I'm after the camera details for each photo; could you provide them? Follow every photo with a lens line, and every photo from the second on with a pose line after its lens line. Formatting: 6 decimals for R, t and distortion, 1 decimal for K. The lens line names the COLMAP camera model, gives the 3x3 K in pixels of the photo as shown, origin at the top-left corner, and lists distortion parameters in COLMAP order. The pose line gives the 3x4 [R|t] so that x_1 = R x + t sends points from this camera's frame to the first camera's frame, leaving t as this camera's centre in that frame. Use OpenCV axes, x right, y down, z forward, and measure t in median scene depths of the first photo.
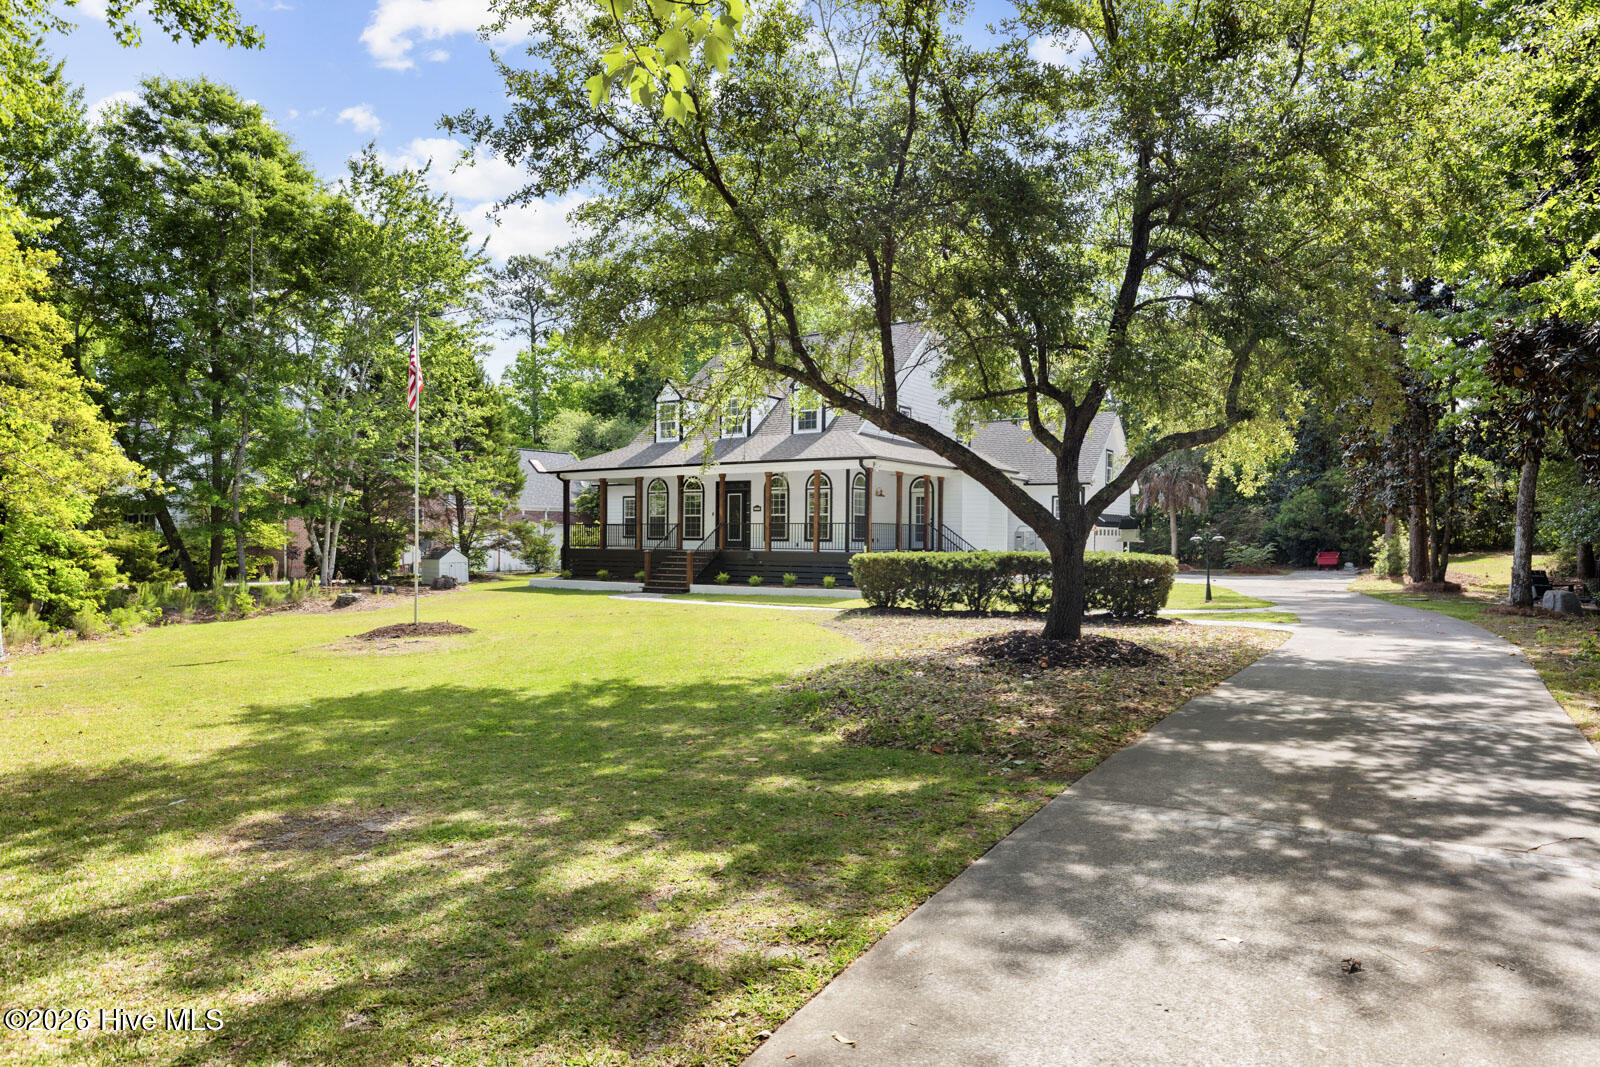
lens RADIAL K [[967.4, 0, 800.1], [0, 967.4, 535.8], [0, 0, 1]] dist [0.000117, -0.000007]
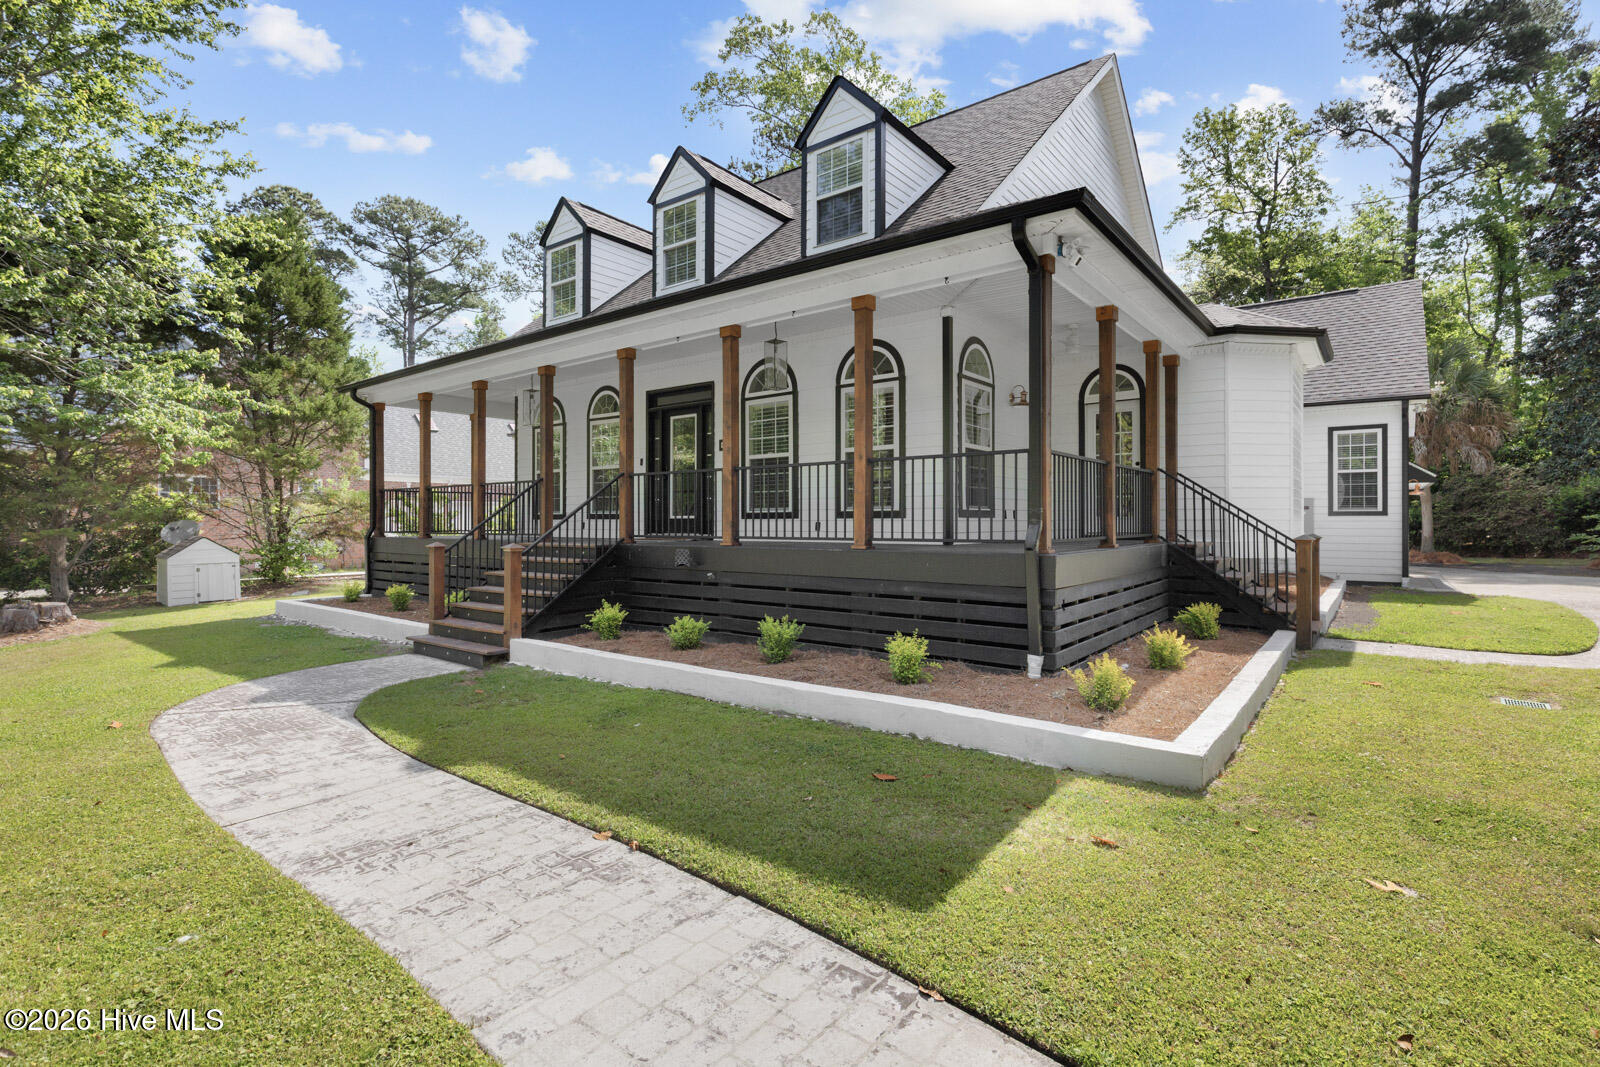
lens RADIAL K [[760.9, 0, 801.0], [0, 760.9, 524.5], [0, 0, 1]] dist [-0.000443, 0.000007]
pose [[0.997391, -0.007921, -0.071753, 0.013314], [0.008153, 0.999962, 0.002931, 0.007661], [0.071727, -0.003509, 0.997418, 0.686651]]
